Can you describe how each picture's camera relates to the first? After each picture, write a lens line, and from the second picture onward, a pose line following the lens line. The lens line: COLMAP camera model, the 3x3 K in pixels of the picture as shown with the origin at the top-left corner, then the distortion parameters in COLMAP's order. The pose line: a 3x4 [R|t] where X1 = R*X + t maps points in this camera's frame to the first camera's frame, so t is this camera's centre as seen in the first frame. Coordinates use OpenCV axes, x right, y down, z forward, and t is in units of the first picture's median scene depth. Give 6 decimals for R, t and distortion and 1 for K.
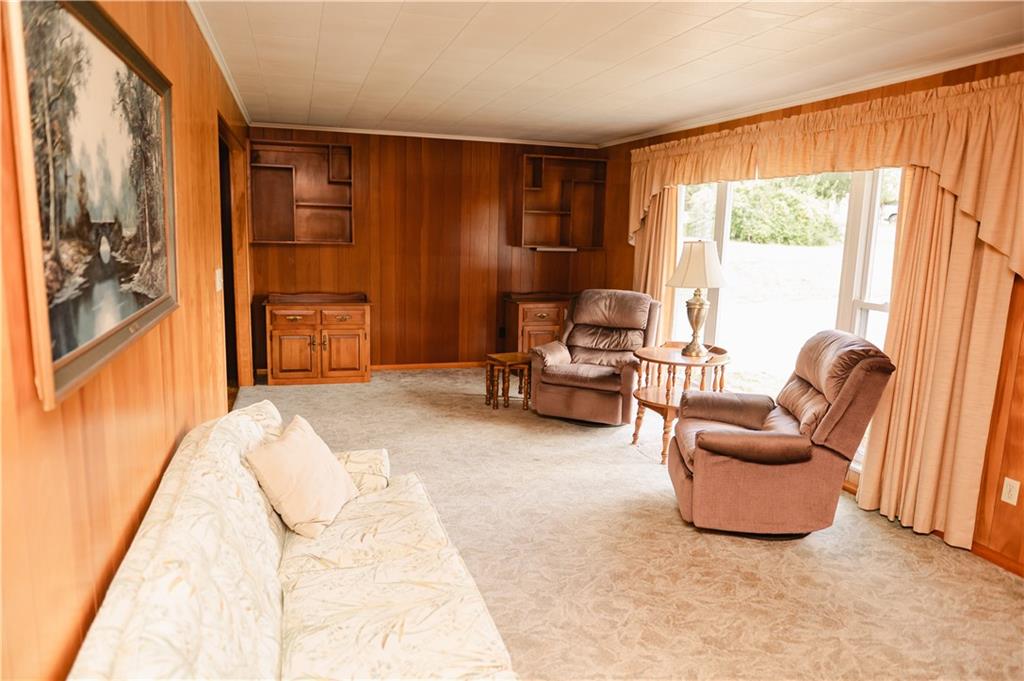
lens RADIAL K [[694.3, 0, 511.7], [0, 694.3, 344.0], [0, 0, 1]] dist [-0.011738, -0.002555]
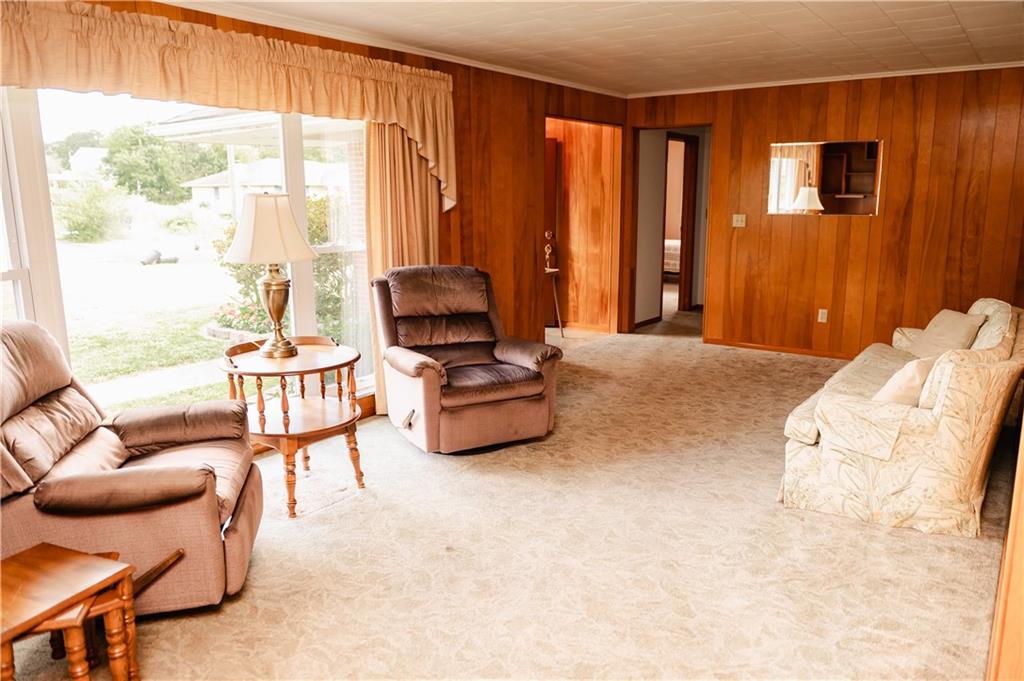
lens RADIAL K [[694.3, 0, 512.0], [0, 694.3, 337.6], [0, 0, 1]] dist [-0.011738, -0.002555]
pose [[-0.595015, -0.175932, 0.784223, -0.248493], [0.123368, 0.944192, 0.305422, -0.107496], [-0.794190, 0.278478, -0.540104, 0.682210]]
